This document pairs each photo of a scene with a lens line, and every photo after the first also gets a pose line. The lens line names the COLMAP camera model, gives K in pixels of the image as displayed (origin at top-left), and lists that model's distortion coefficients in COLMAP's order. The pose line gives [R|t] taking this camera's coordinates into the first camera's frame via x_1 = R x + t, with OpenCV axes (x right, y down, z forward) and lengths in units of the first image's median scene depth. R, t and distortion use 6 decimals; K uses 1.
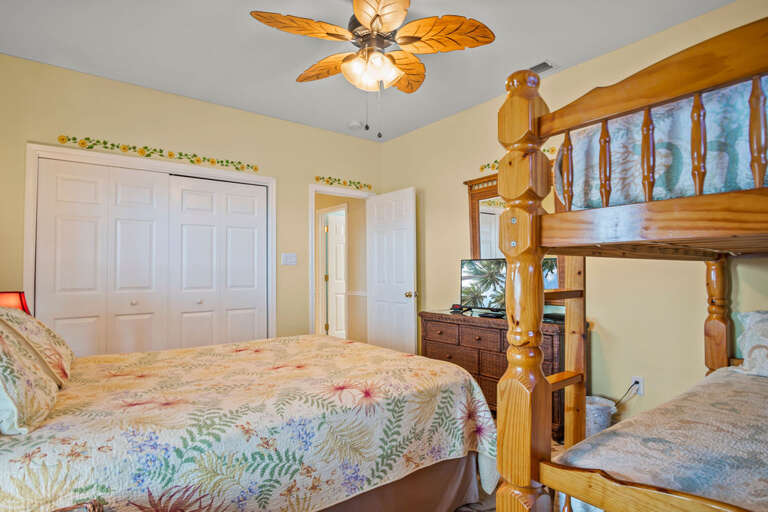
lens RADIAL K [[416.9, 0, 383.9], [0, 416.9, 259.7], [0, 0, 1]] dist [-0.032787, 0.009533]
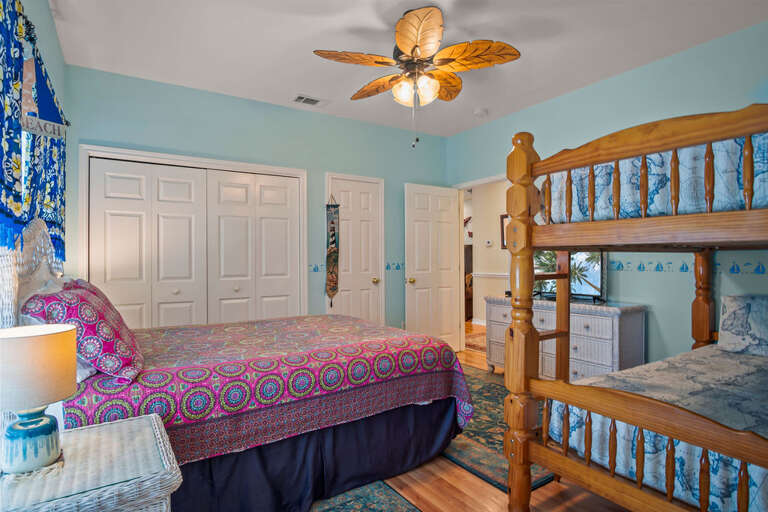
lens RADIAL K [[416.9, 0, 386.2], [0, 416.9, 257.7], [0, 0, 1]] dist [-0.032787, 0.009533]
pose [[0.997066, -0.007353, -0.076191, -0.019328], [0.008640, 0.999825, 0.016584, -0.005868], [0.076055, -0.017193, 0.996955, -0.184839]]
